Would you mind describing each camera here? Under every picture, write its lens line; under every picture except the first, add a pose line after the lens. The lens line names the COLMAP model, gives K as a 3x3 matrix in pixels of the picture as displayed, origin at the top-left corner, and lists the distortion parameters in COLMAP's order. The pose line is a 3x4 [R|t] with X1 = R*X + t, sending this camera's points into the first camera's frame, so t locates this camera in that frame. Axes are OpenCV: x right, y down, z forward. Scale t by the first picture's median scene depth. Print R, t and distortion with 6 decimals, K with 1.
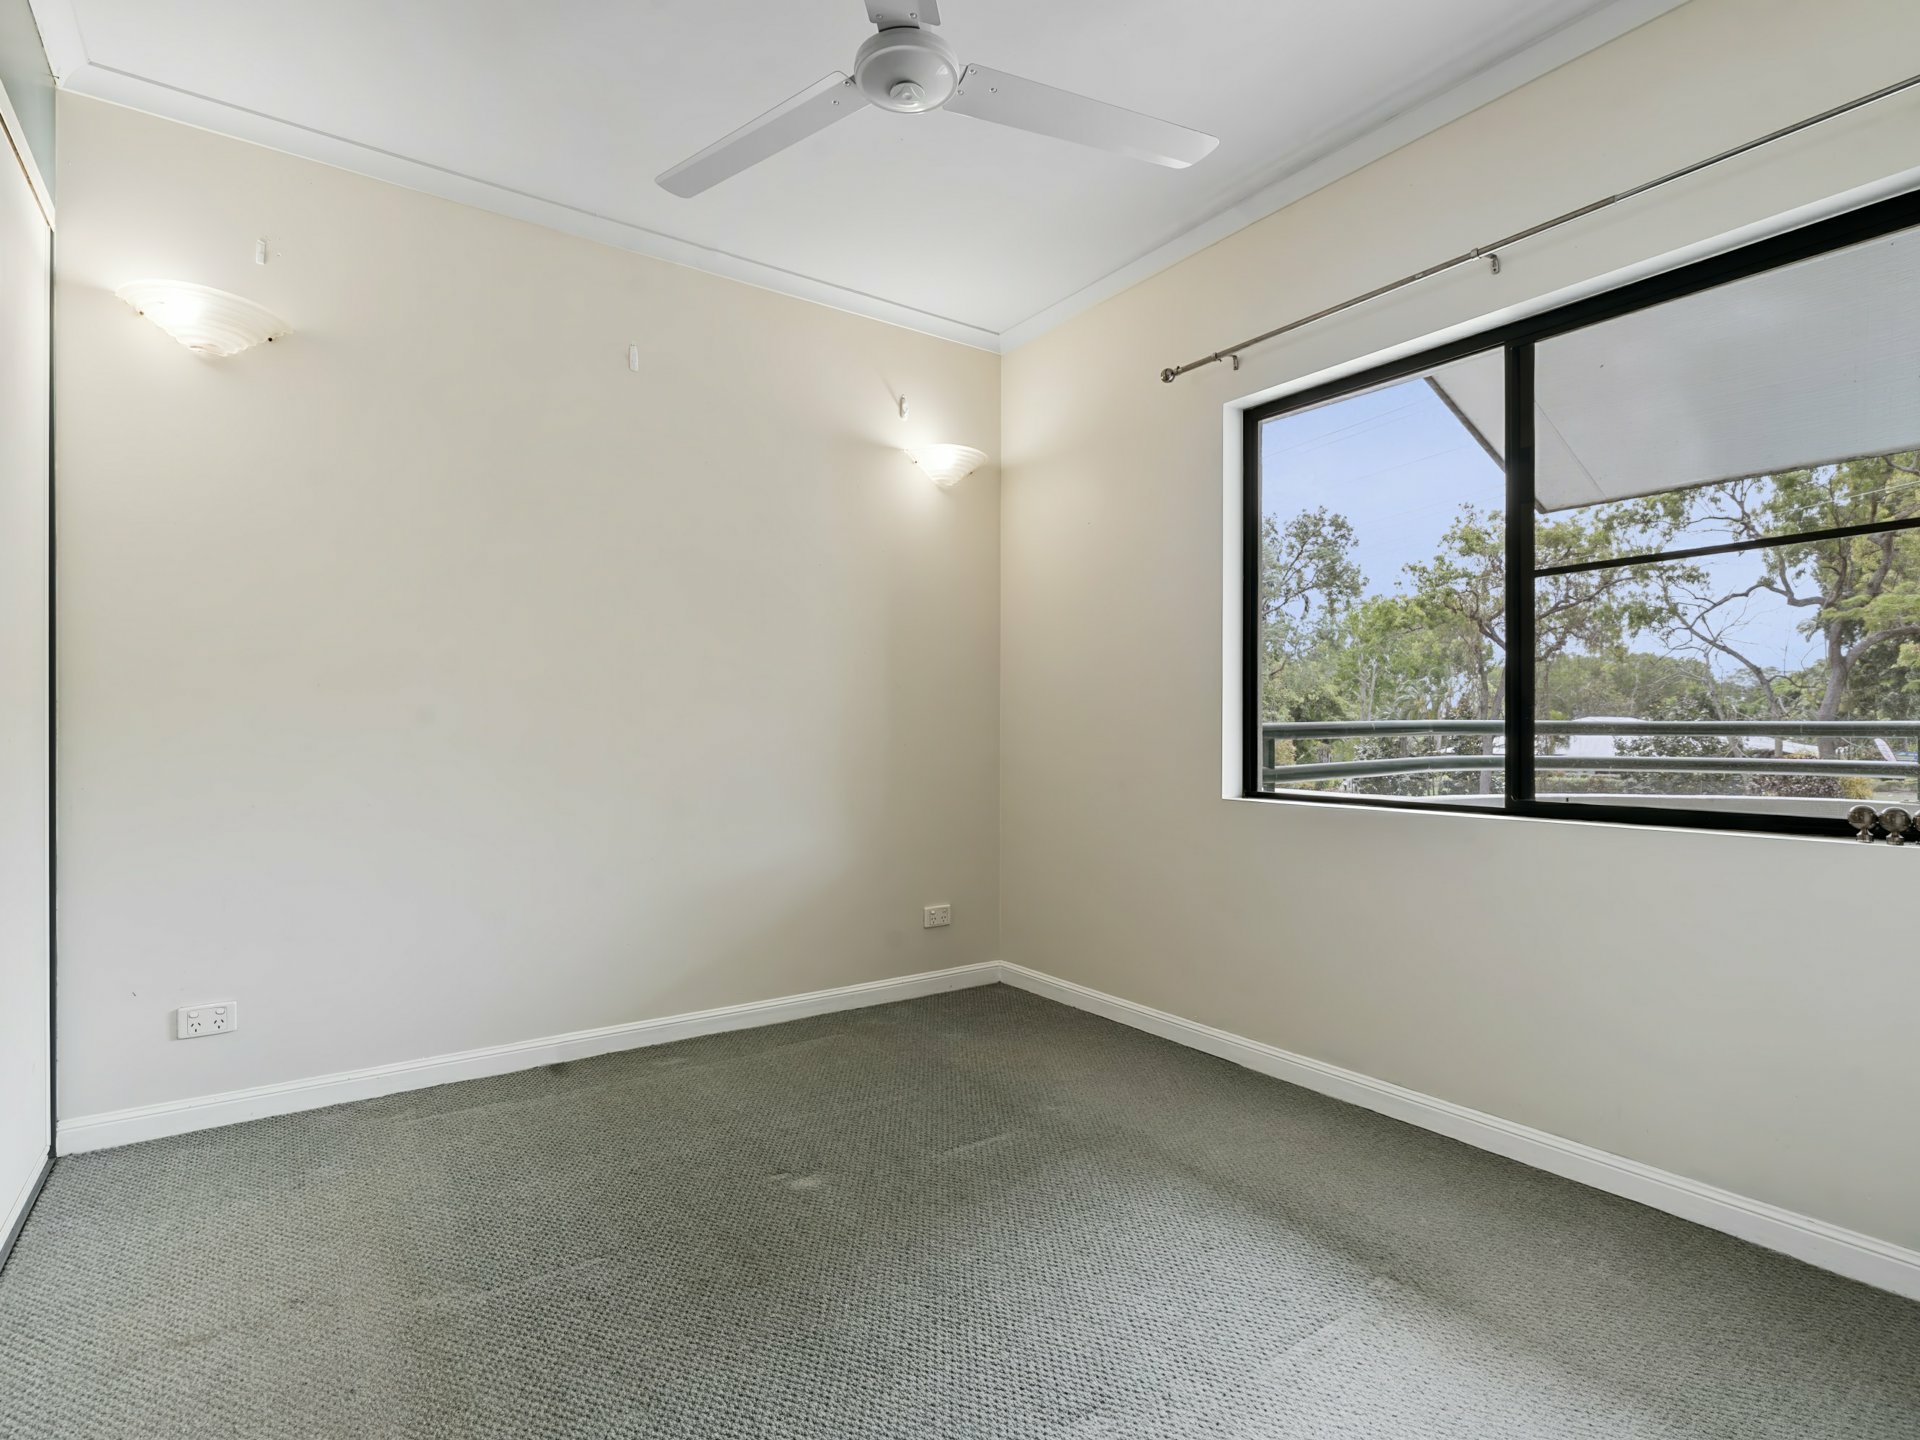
lens RADIAL K [[967.5, 0, 969.1], [0, 967.5, 712.7], [0, 0, 1]] dist [-0.005912, 0.002292]
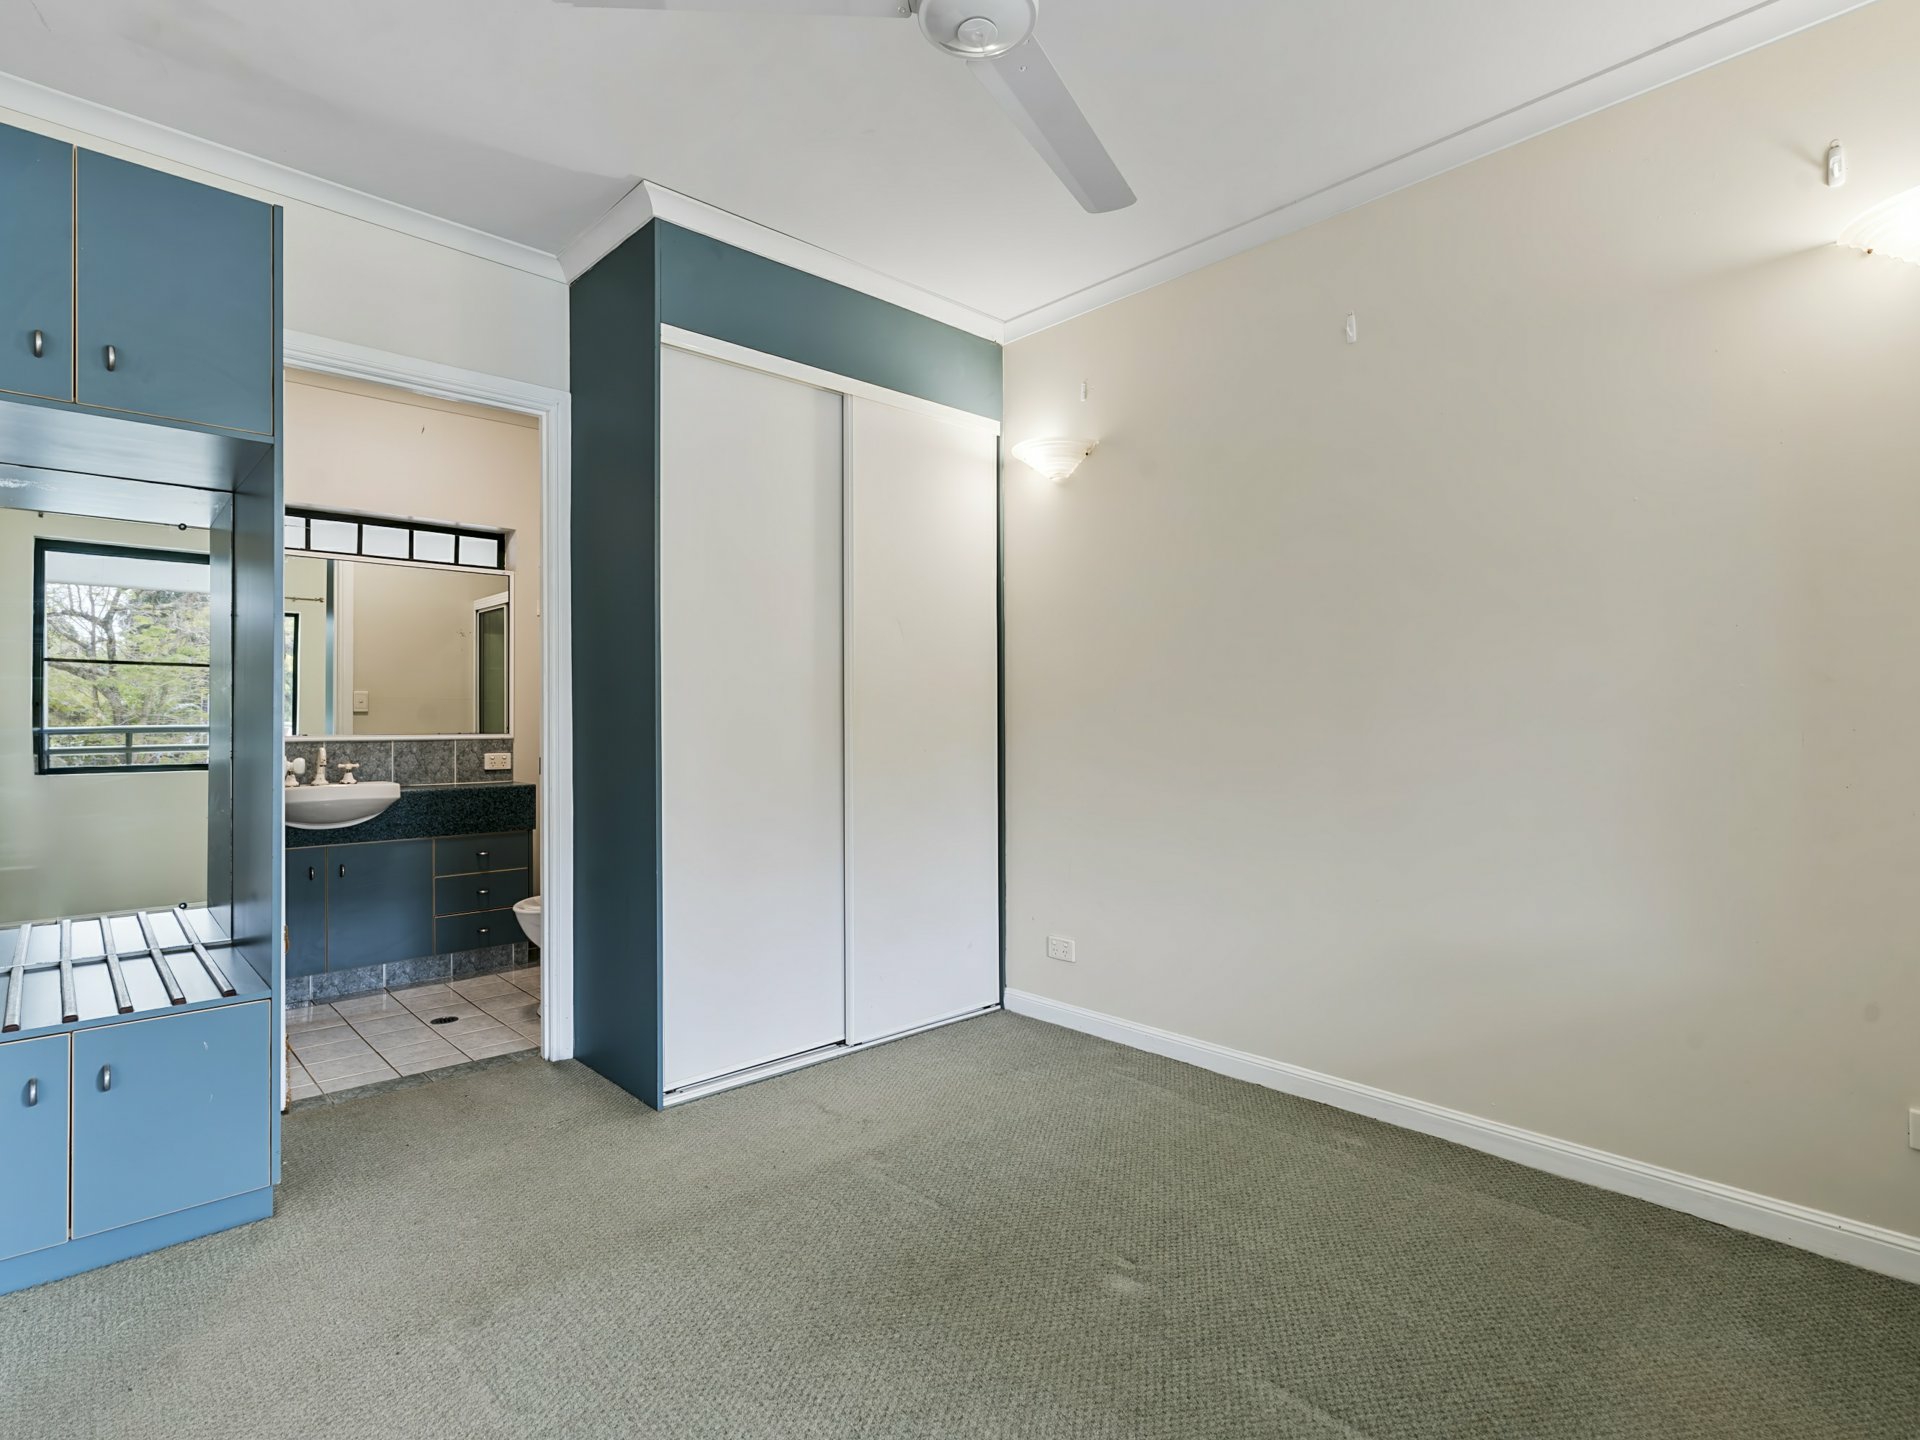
lens RADIAL K [[967.5, 0, 967.4], [0, 967.5, 708.8], [0, 0, 1]] dist [-0.005912, 0.002292]
pose [[0.138065, -0.017464, -0.990269, 0.568663], [0.014856, 0.999769, -0.015560, -0.013197], [0.990312, -0.012563, 0.138293, 0.632102]]
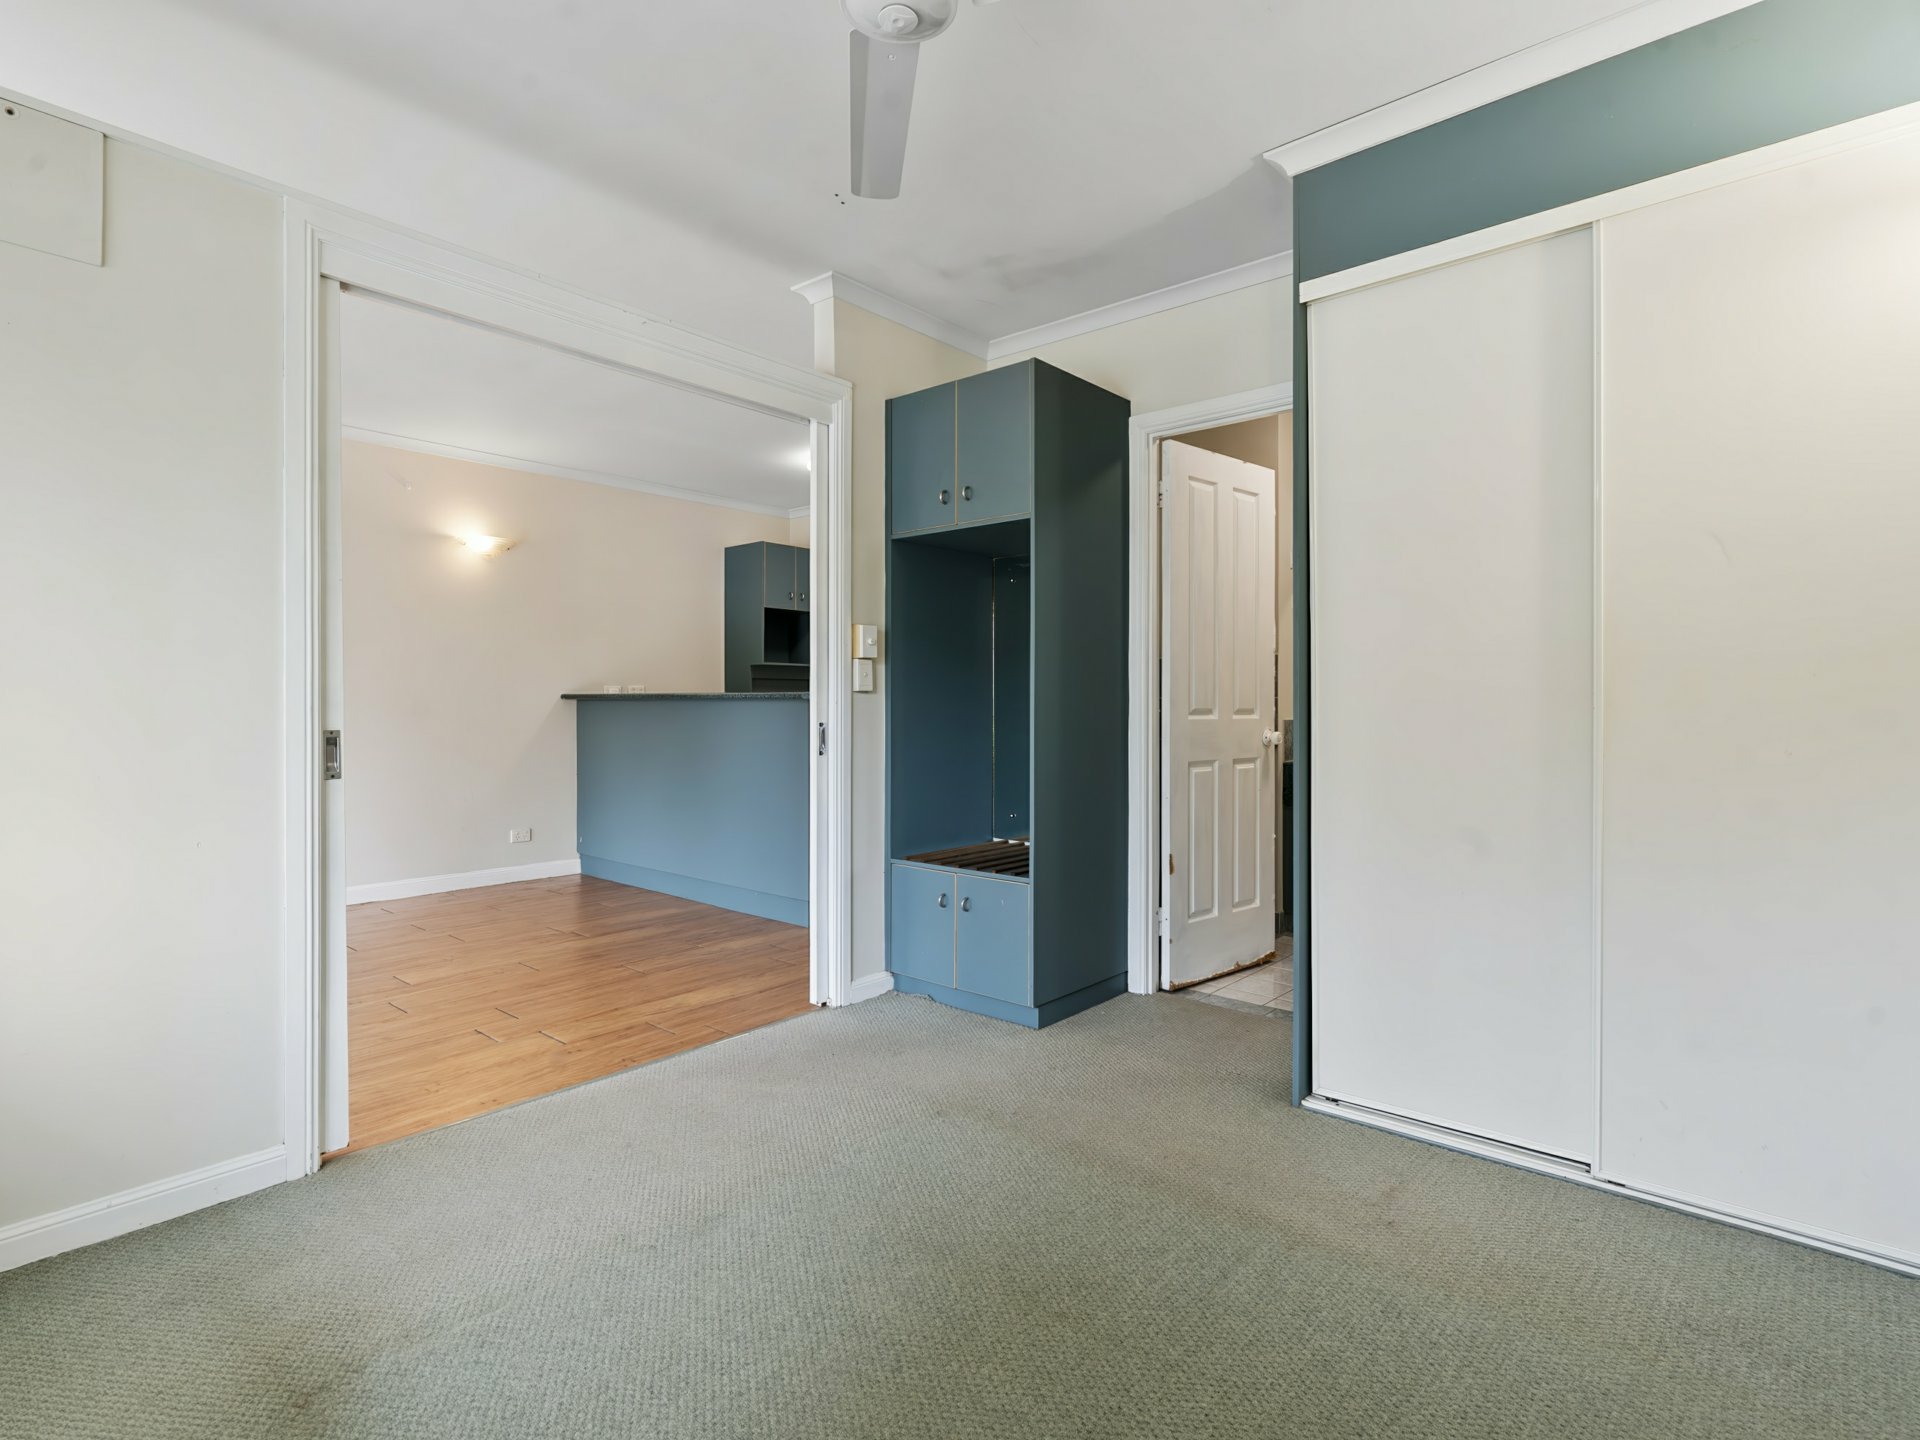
lens RADIAL K [[967.5, 0, 957.9], [0, 967.5, 716.7], [0, 0, 1]] dist [-0.005912, 0.002292]
pose [[-0.974747, -0.001797, -0.223306, 0.052366], [-0.001258, 0.999996, -0.002553, -0.004837], [0.223310, -0.002208, -0.974745, 1.348519]]
